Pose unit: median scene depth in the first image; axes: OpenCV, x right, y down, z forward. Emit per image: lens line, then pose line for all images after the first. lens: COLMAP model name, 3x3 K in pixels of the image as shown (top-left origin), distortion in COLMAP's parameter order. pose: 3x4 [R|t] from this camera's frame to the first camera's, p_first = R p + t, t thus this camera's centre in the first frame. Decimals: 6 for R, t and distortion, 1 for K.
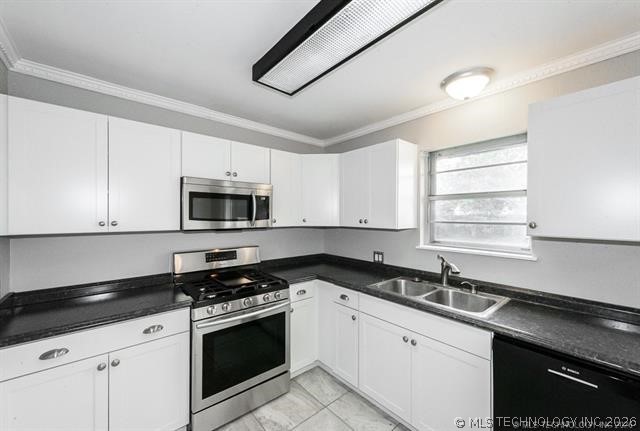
lens RADIAL K [[253.9, 0, 319.5], [0, 253.9, 217.0], [0, 0, 1]] dist [0.007090, -0.000136]
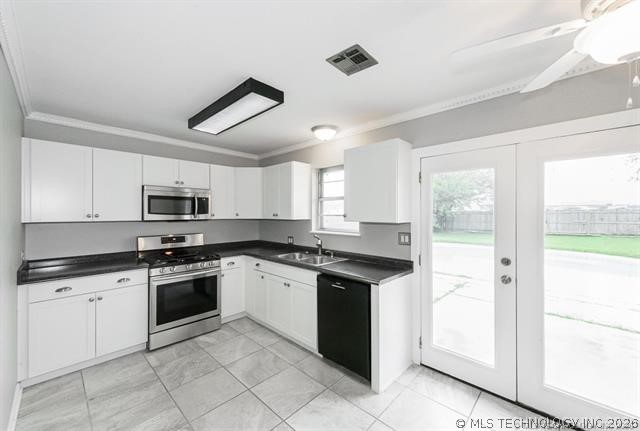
lens RADIAL K [[253.9, 0, 321.3], [0, 253.9, 214.6], [0, 0, 1]] dist [0.007090, -0.000136]
pose [[0.995308, -0.002450, 0.096725, 0.342940], [0.002541, 0.999996, -0.000815, 0.019220], [-0.096723, 0.001057, 0.995311, -0.569992]]
